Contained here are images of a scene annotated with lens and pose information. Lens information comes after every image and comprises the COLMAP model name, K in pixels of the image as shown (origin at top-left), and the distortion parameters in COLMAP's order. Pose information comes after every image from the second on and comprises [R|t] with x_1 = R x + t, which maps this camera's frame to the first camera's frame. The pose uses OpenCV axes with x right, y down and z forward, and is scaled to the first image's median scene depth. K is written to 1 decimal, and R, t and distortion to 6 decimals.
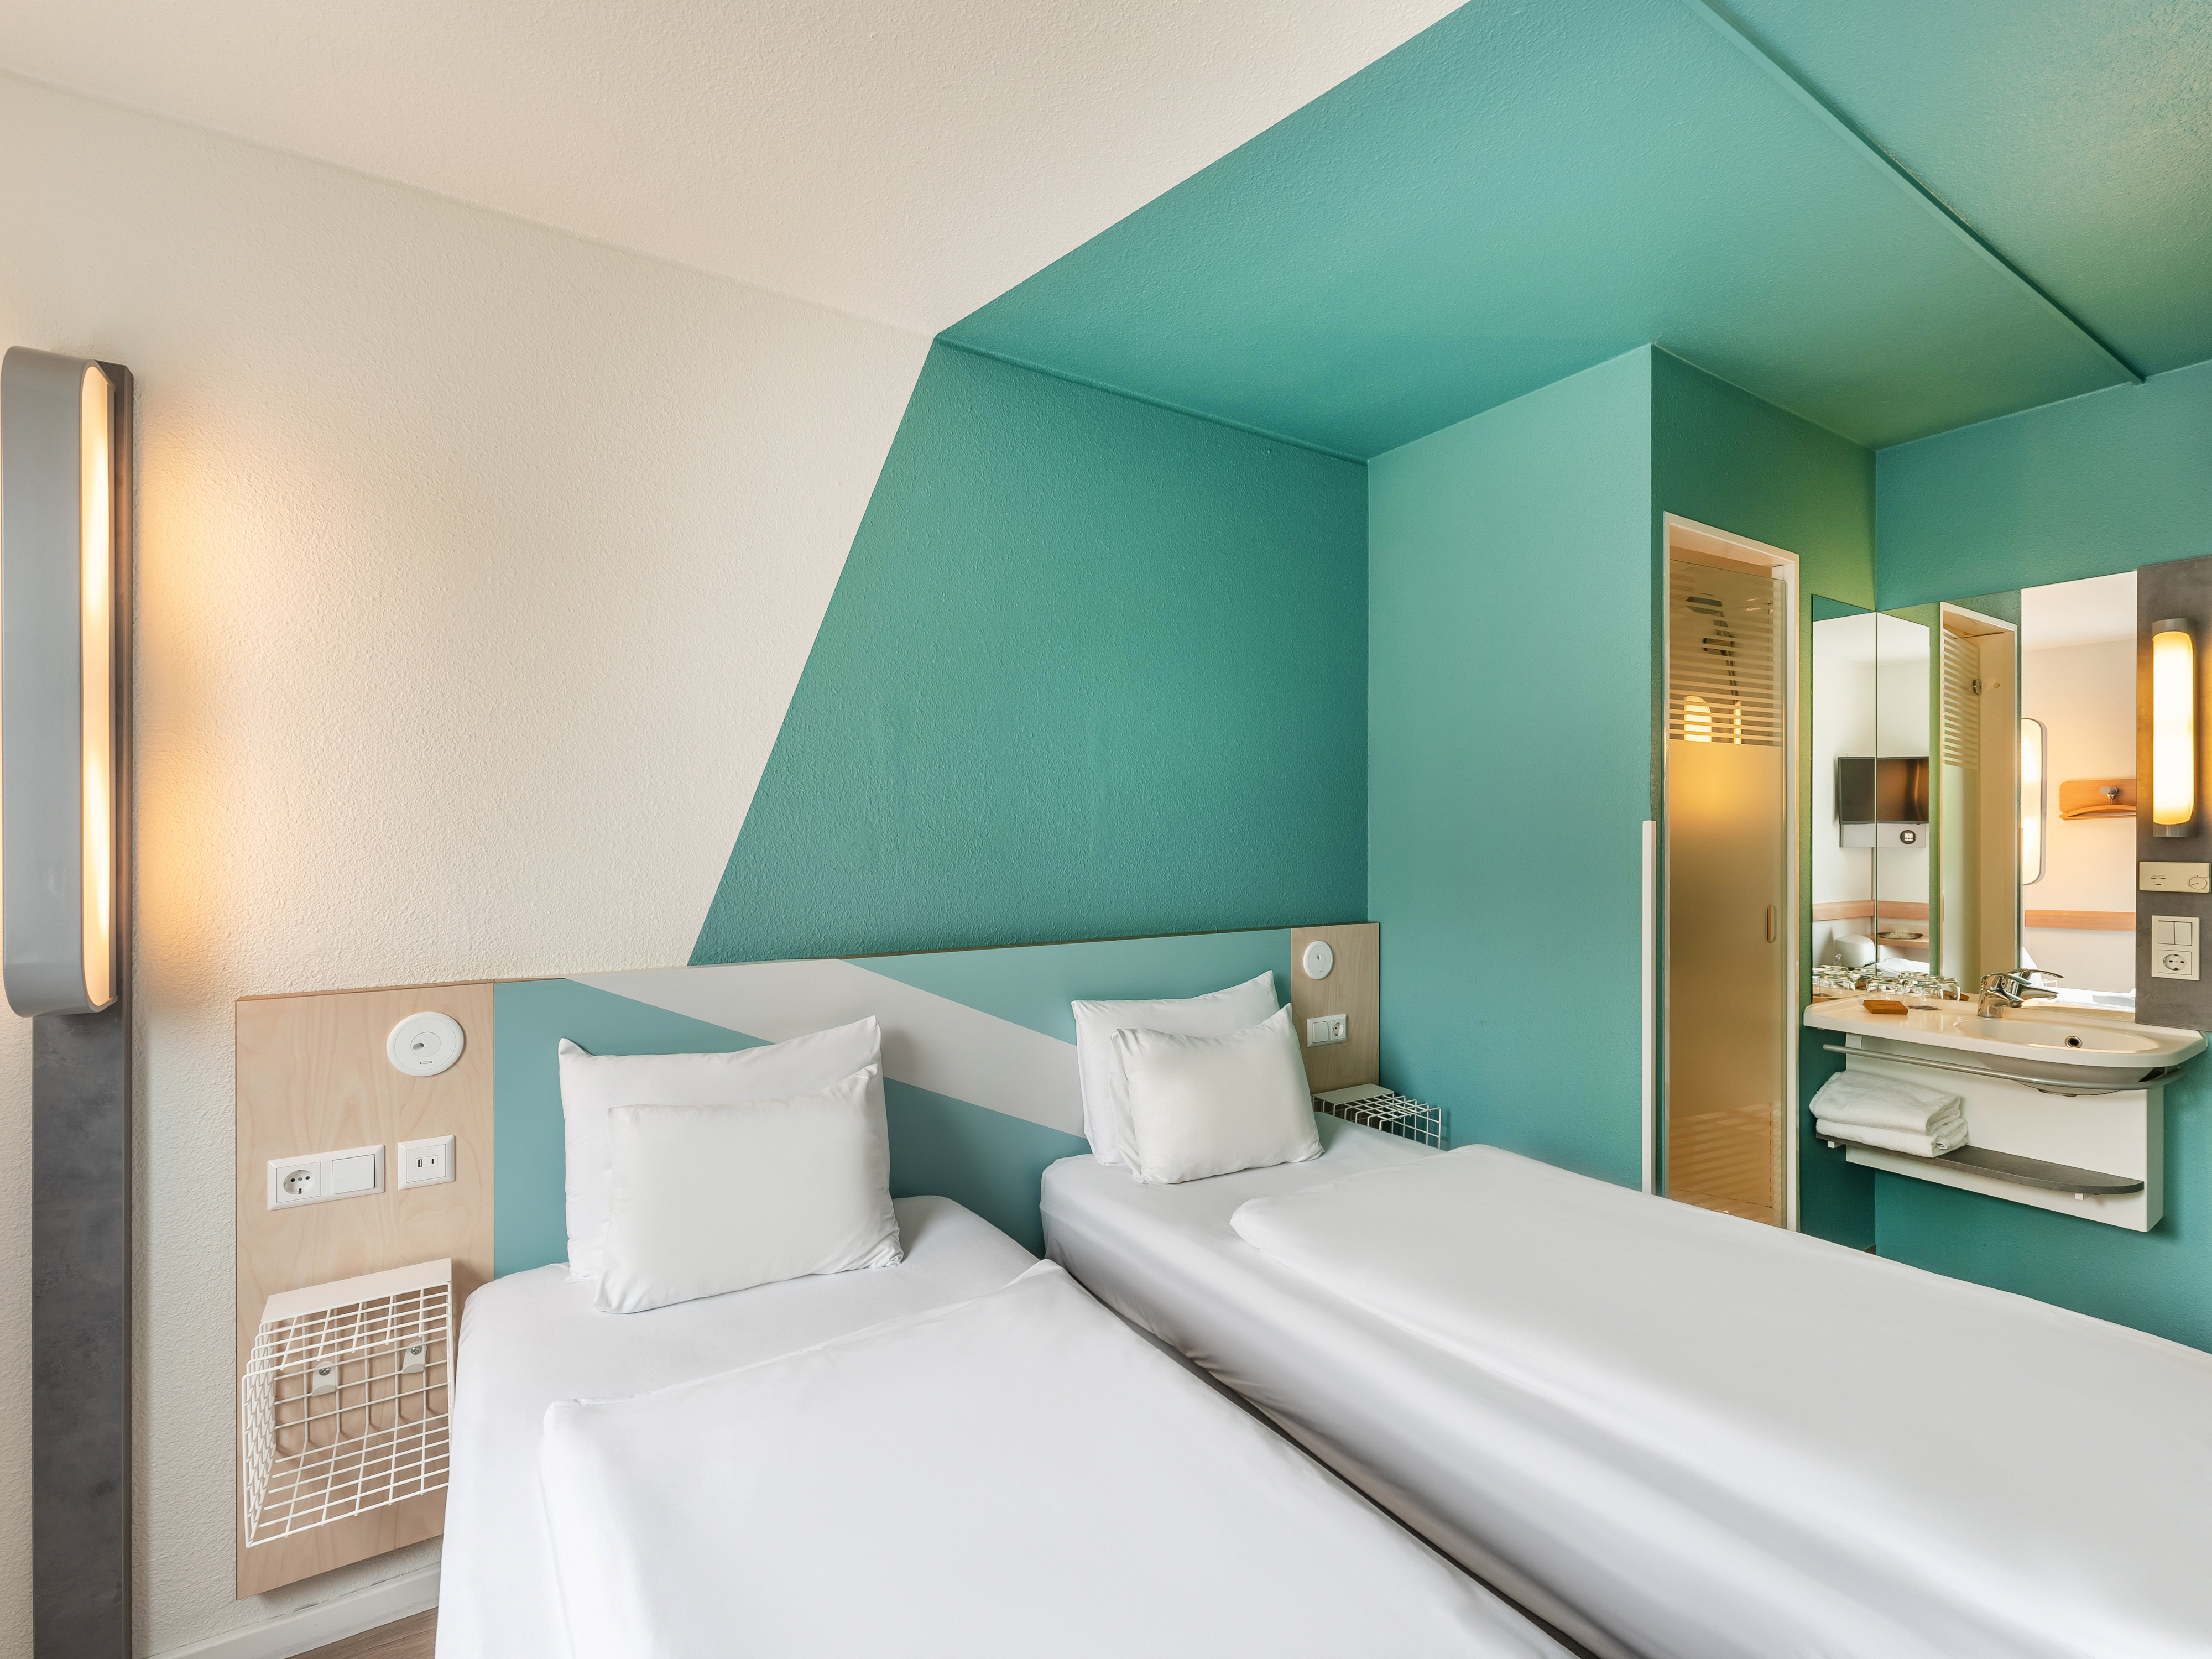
lens RADIAL K [[999.4, 0, 1085.0], [0, 999.4, 832.7], [0, 0, 1]] dist [0.002051, -0.003424]
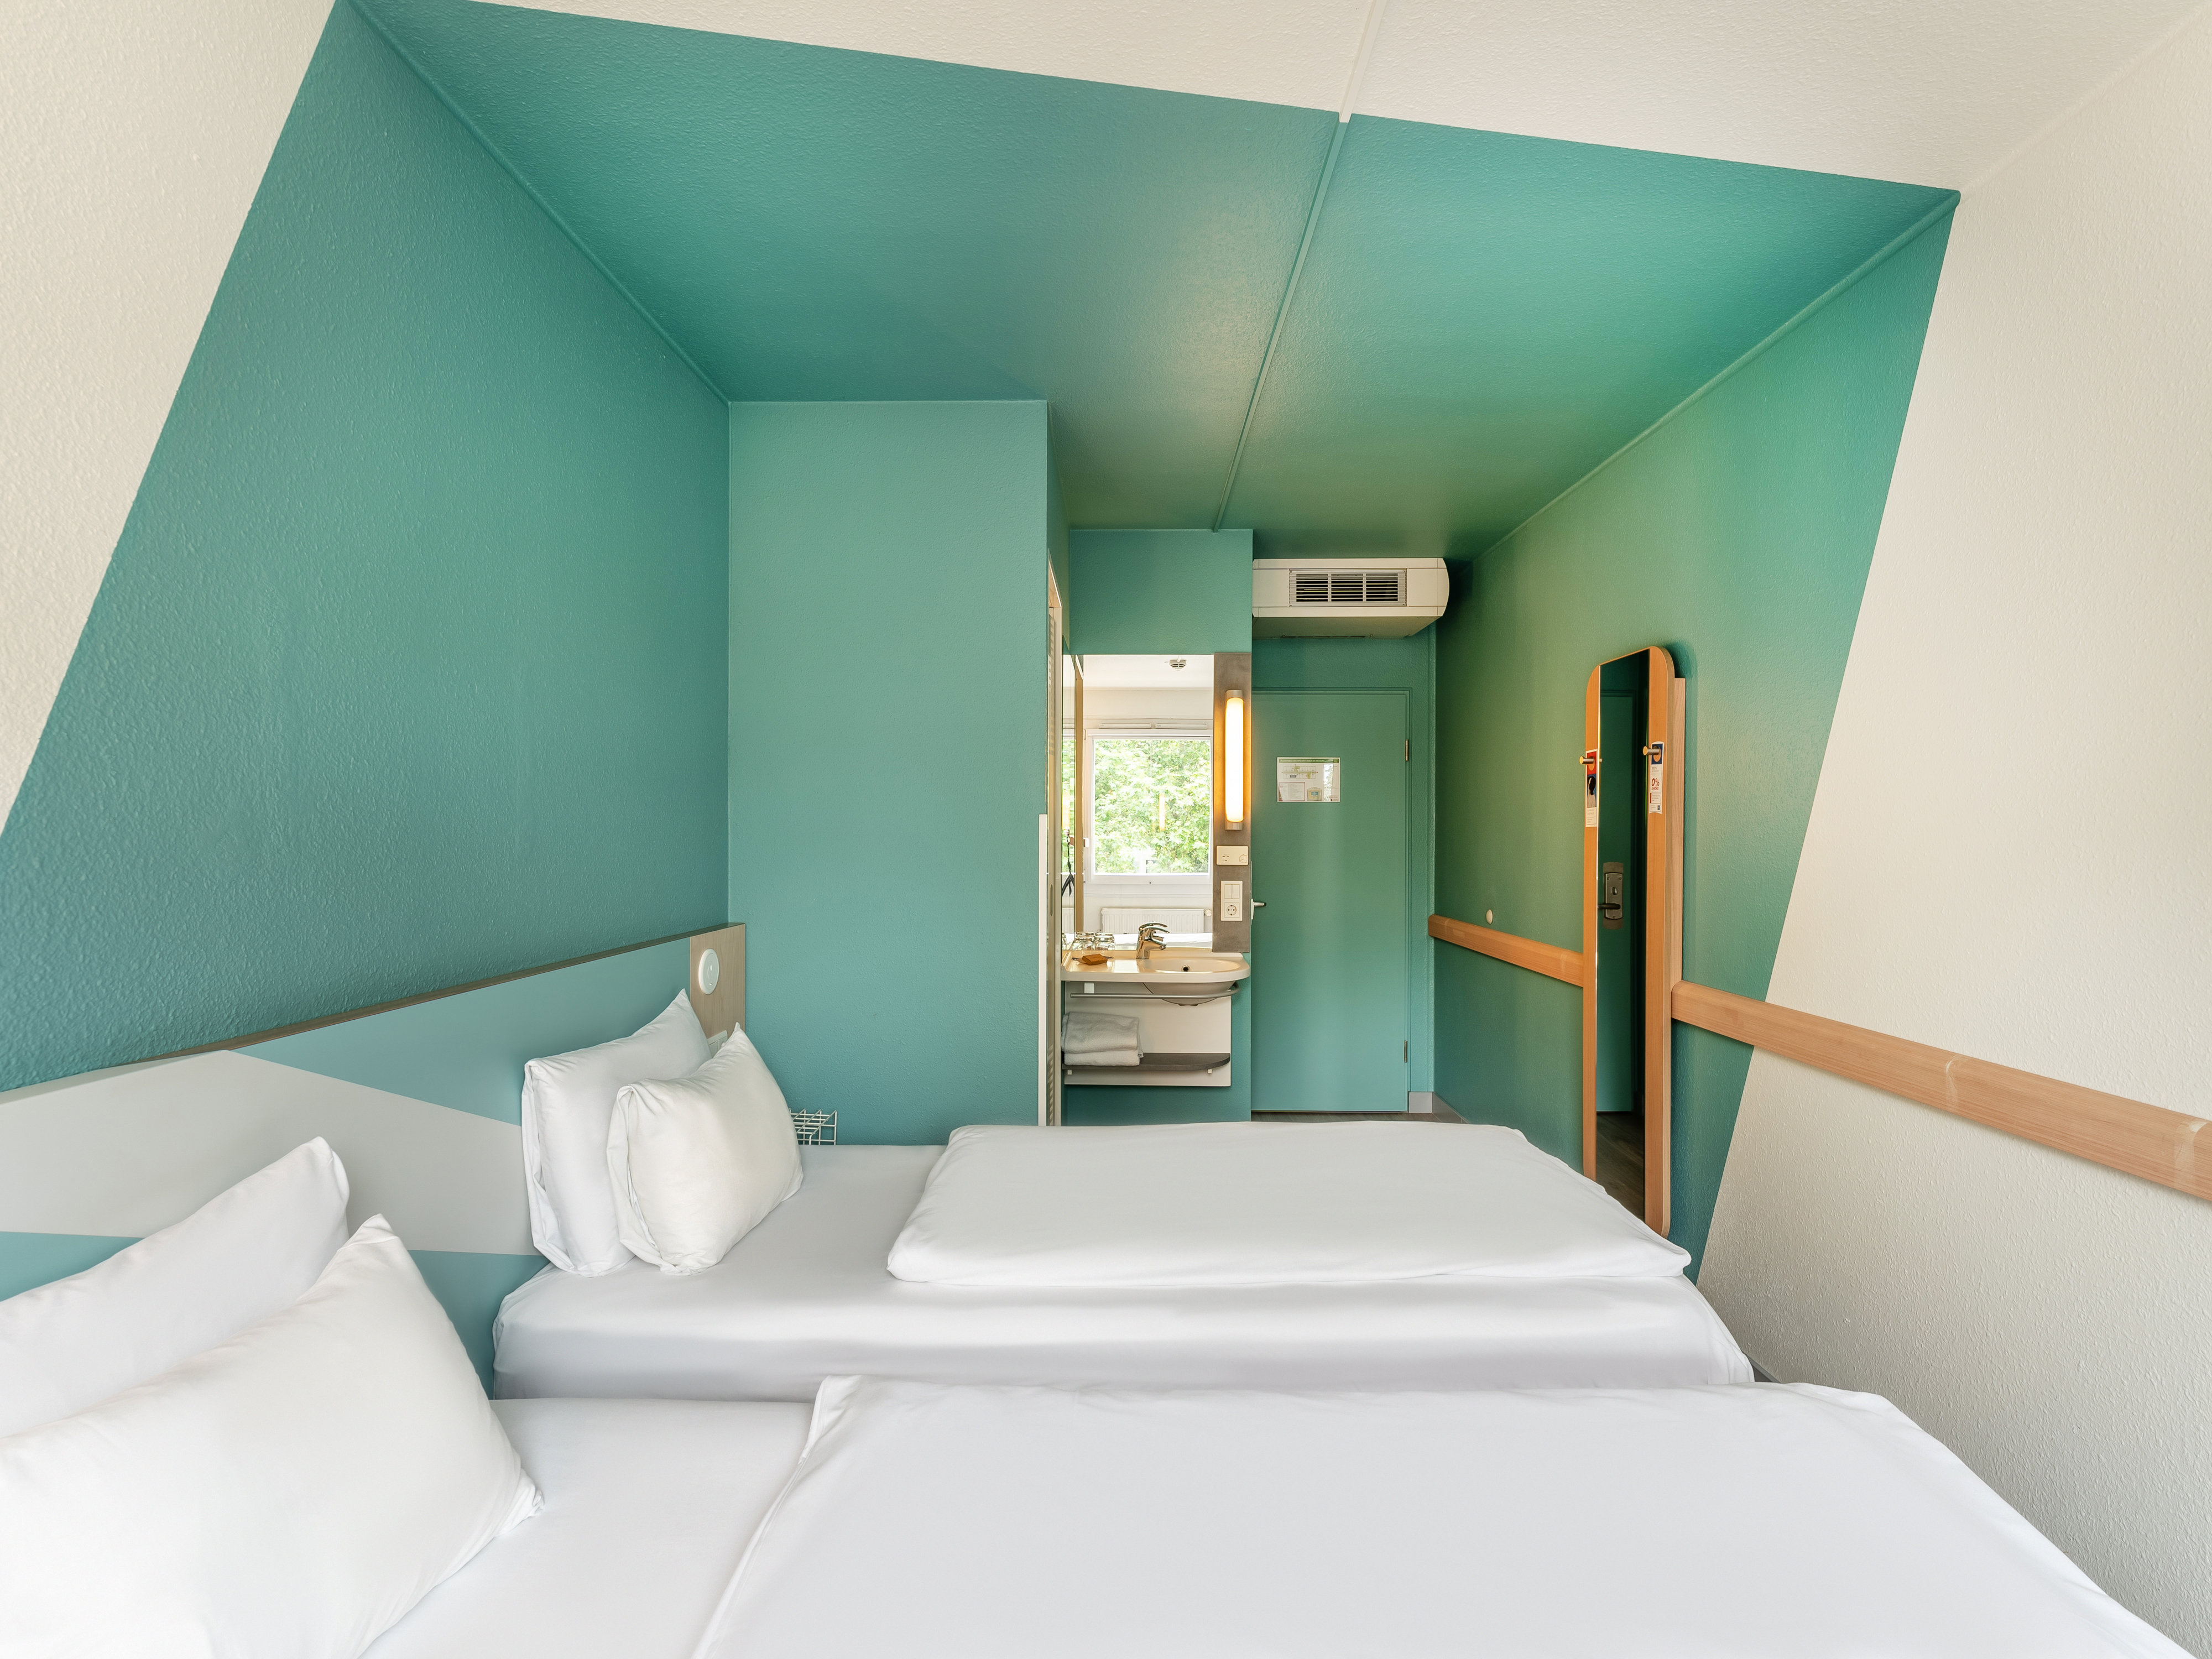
lens RADIAL K [[1061.7, 0, 1106.0], [0, 1061.7, 829.5], [0, 0, 1]] dist [-0.002659, -0.000638]
pose [[0.552814, 0.003063, 0.833299, -0.389726], [-0.003799, 0.999992, -0.001155, 0.006115], [-0.833296, -0.002528, 0.552822, 0.241659]]
